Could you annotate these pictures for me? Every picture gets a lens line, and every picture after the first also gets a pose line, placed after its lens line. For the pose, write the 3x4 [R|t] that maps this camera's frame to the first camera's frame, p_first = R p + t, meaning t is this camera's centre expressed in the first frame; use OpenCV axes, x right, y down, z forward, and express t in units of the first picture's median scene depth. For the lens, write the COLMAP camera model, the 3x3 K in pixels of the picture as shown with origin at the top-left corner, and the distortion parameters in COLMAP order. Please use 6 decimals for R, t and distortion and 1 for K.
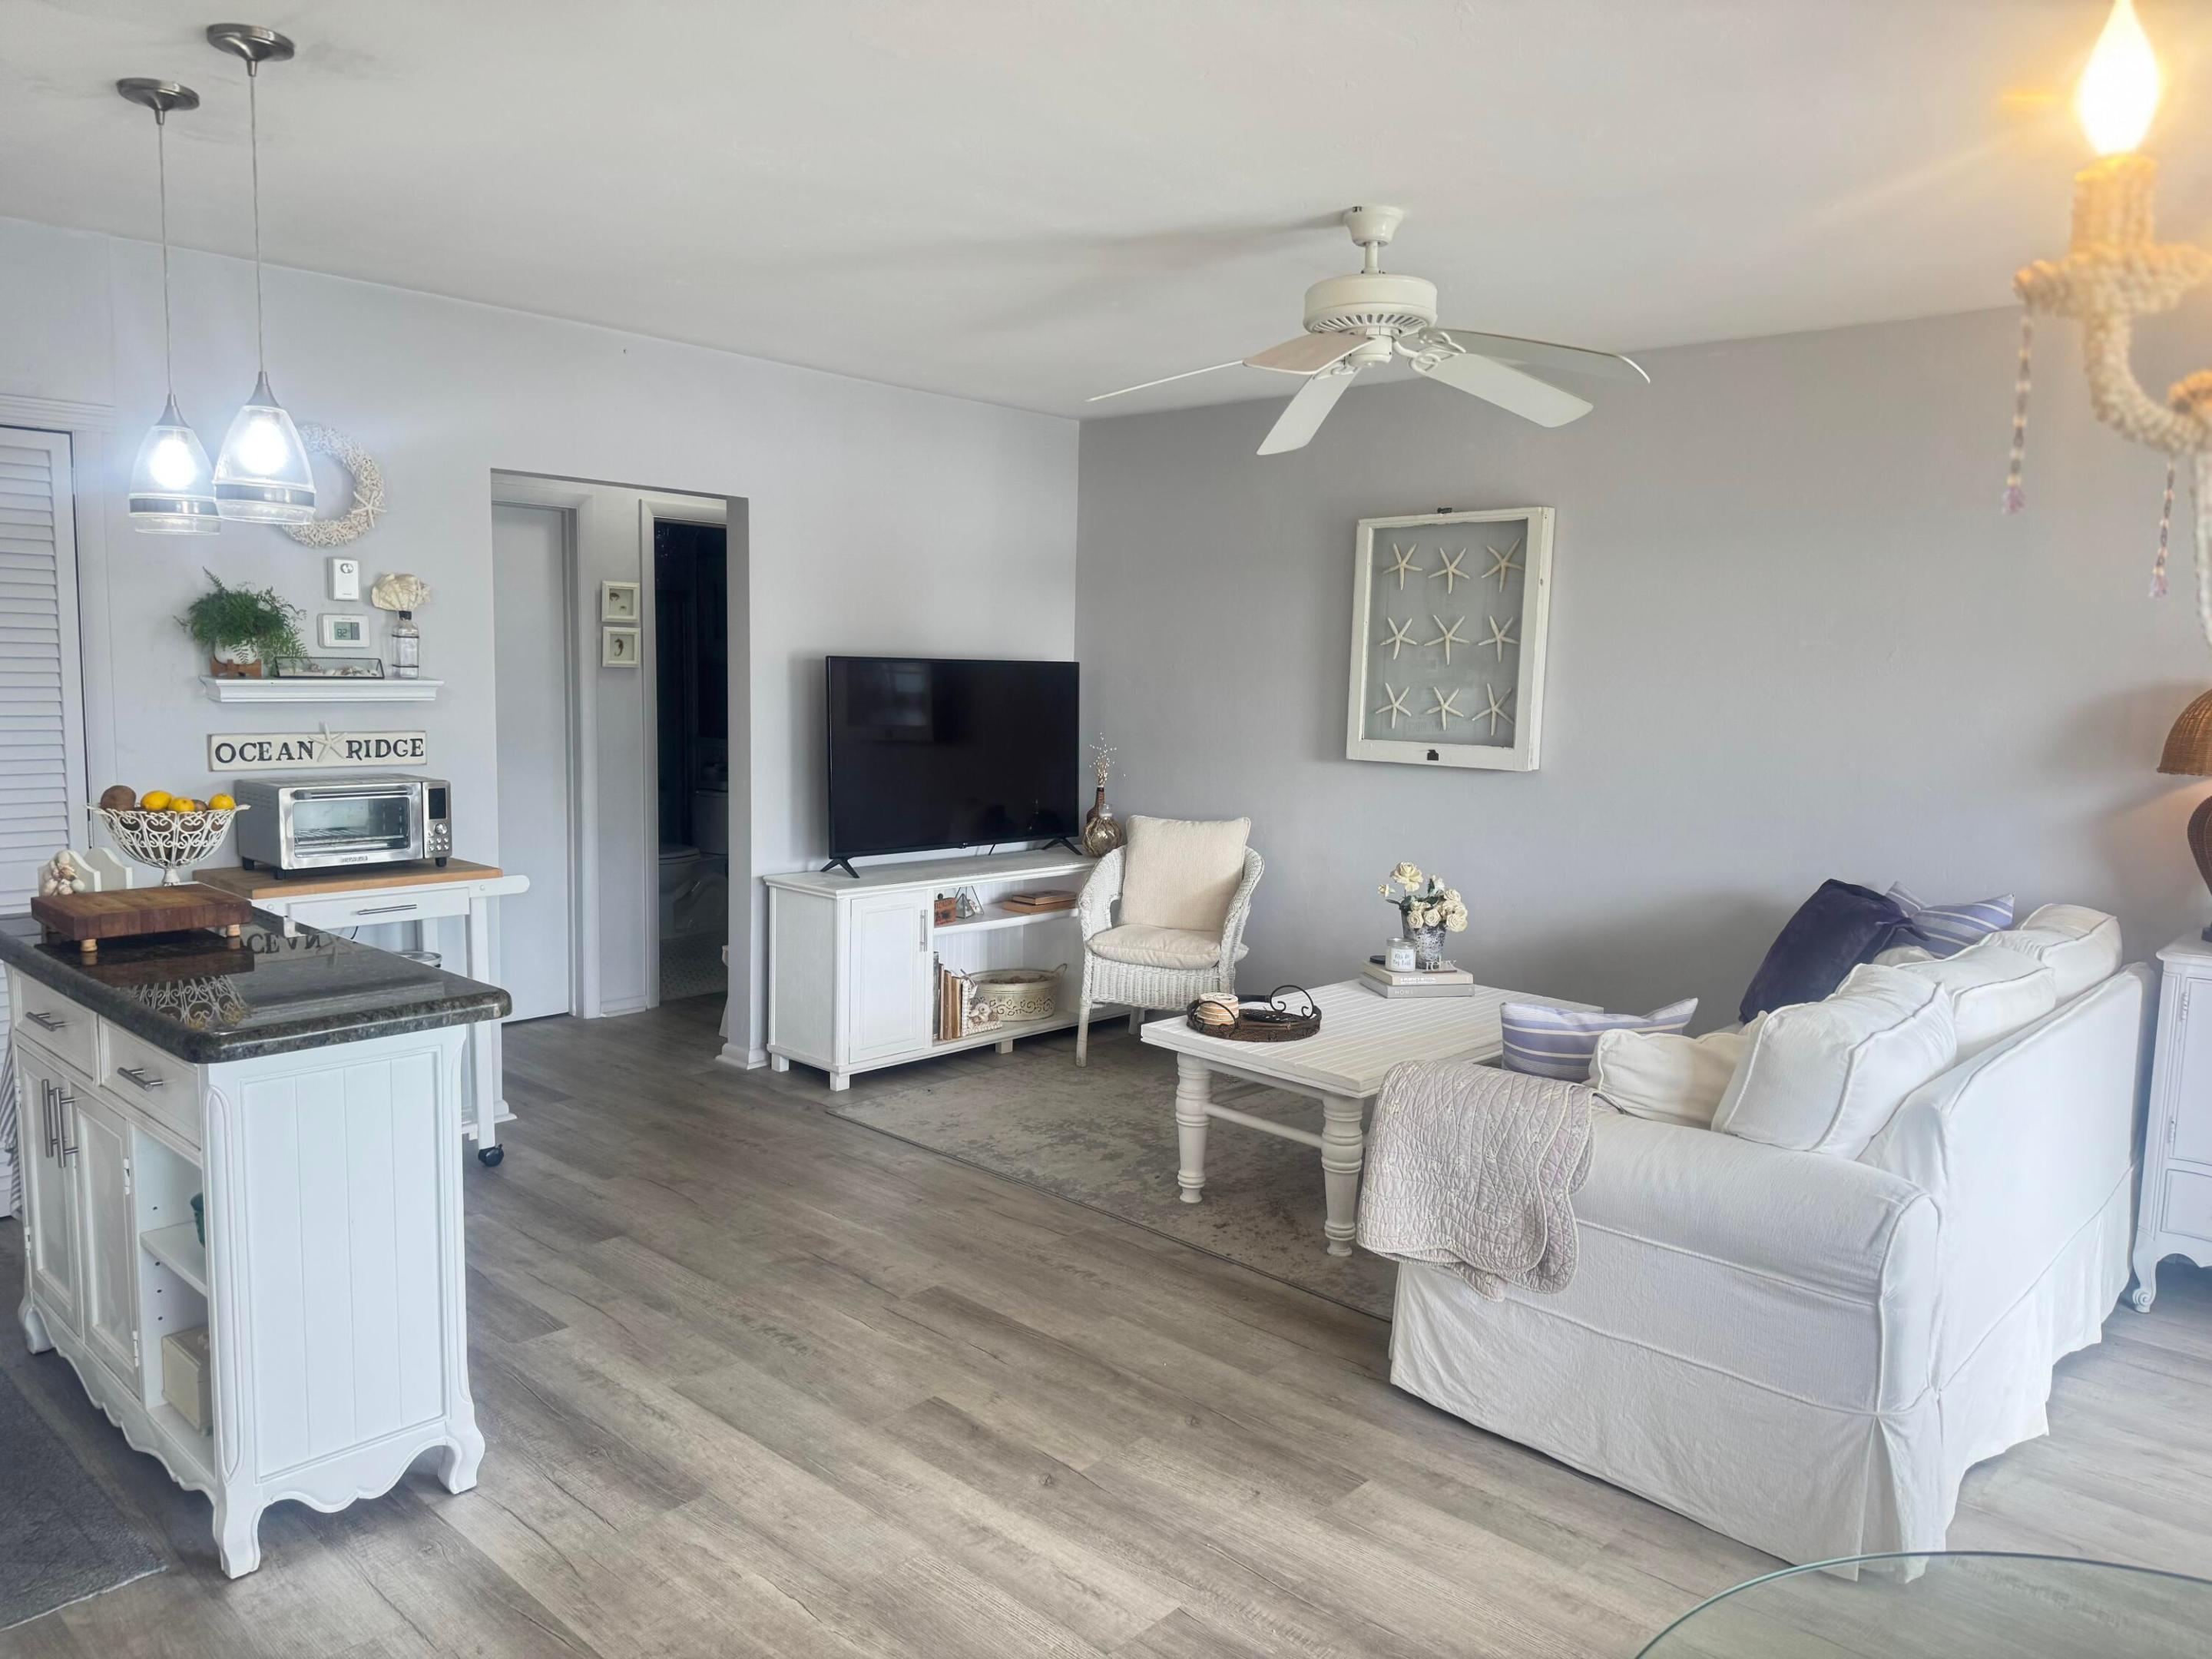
lens RADIAL K [[1521.9, 0, 1112.4], [0, 1521.9, 839.8], [0, 0, 1]] dist [0.007528, 0.000320]
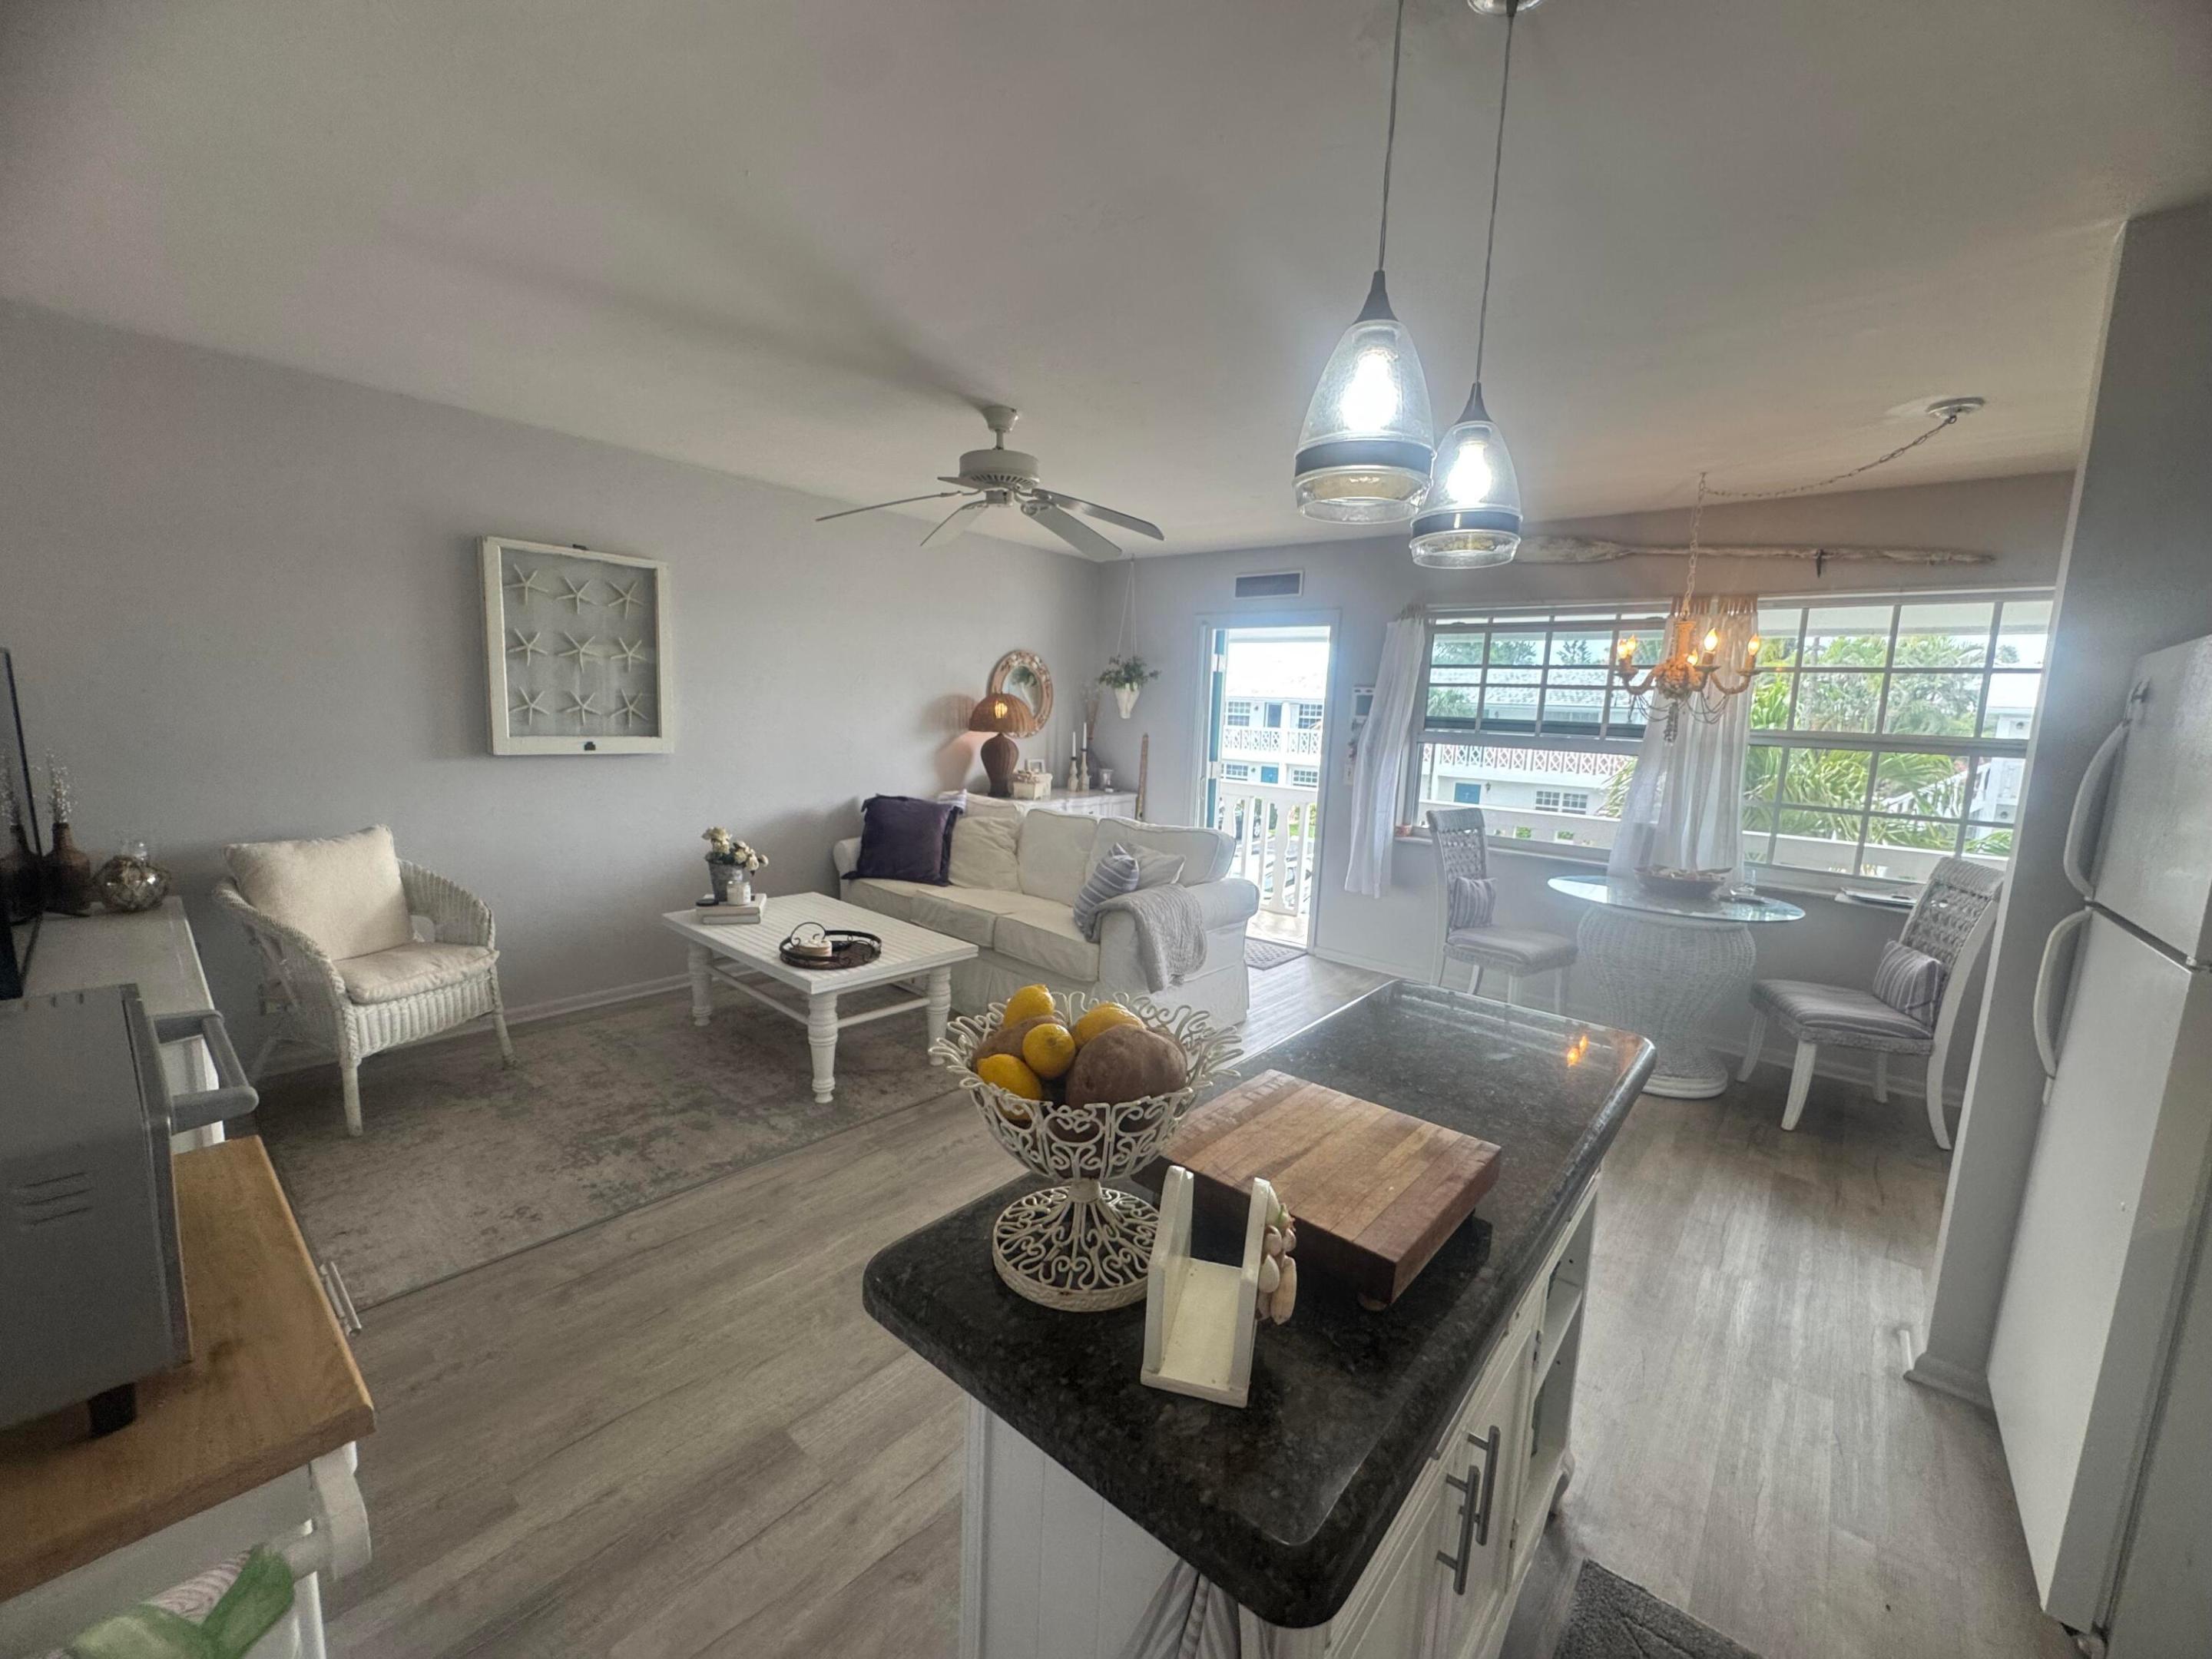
lens RADIAL K [[888.6, 0, 1115.9], [0, 888.6, 821.5], [0, 0, 1]] dist [-0.004145, -0.000118]
pose [[-0.051166, -0.162445, 0.985390, -0.592298], [0.059790, 0.984414, 0.165388, -0.098296], [-0.996899, 0.067379, -0.040656, 0.665565]]
